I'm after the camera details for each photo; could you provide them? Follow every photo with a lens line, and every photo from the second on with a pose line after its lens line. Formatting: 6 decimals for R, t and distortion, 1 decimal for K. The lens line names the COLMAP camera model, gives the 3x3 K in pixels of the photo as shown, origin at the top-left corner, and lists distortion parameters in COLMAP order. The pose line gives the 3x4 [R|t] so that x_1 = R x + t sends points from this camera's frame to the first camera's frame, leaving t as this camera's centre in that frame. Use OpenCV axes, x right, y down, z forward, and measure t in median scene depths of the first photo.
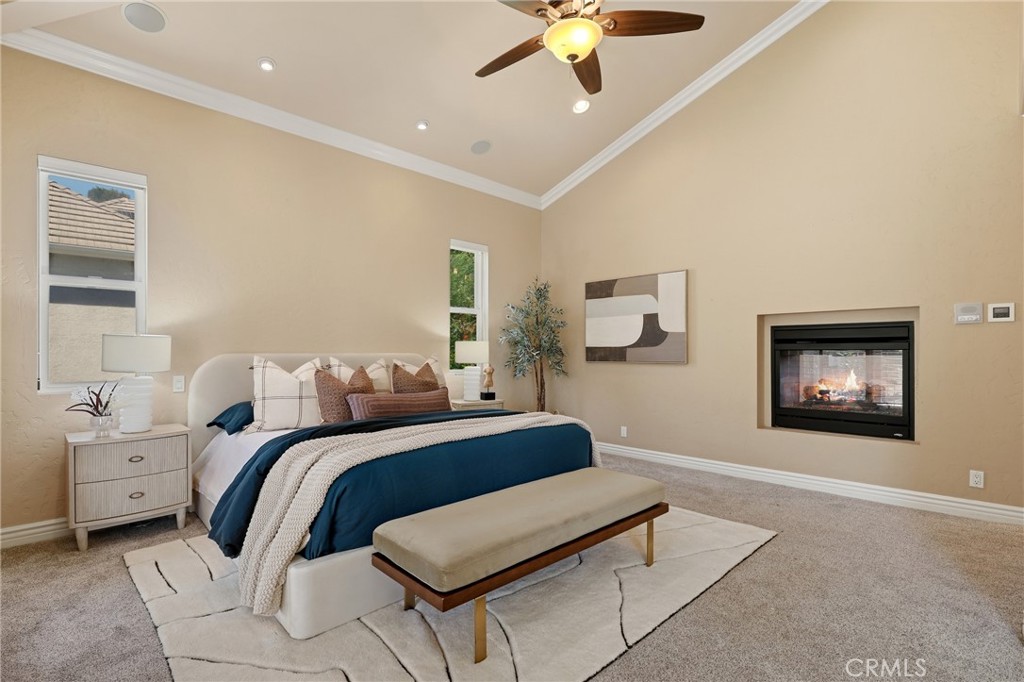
lens RADIAL K [[489.9, 0, 512.5], [0, 489.9, 355.1], [0, 0, 1]] dist [0.002424, 0.000211]
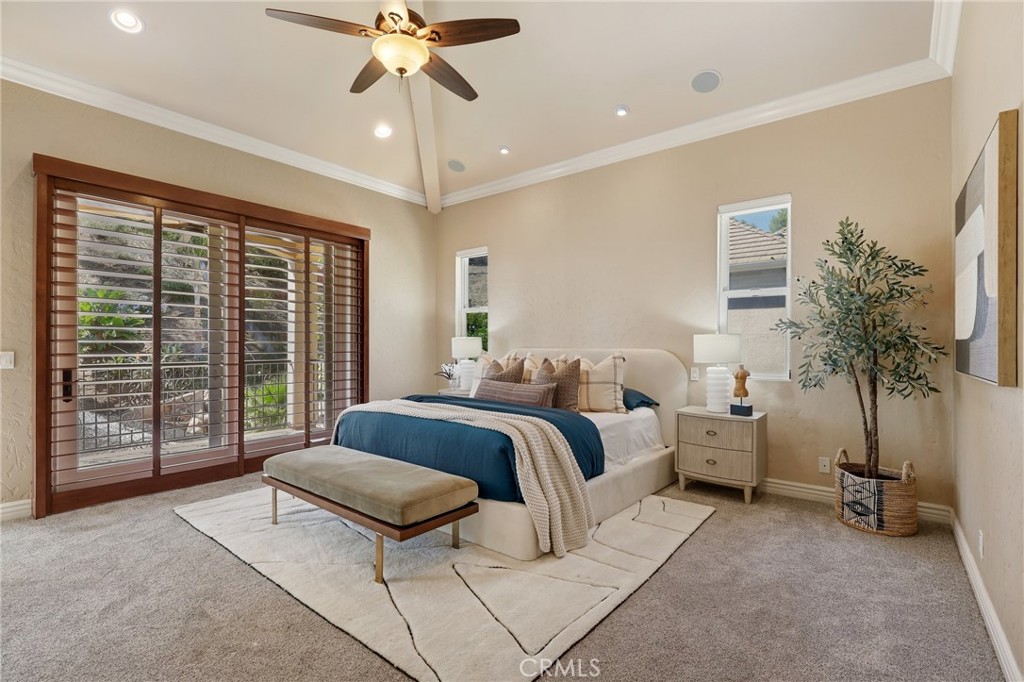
lens RADIAL K [[466.2, 0, 512.0], [0, 466.2, 341.0], [0, 0, 1]] dist [-0.001606, -0.000381]
pose [[0.112449, -0.008078, -0.993625, 0.538642], [-0.013223, 0.999866, -0.009625, -0.006352], [0.993570, 0.014221, 0.112327, 0.536590]]
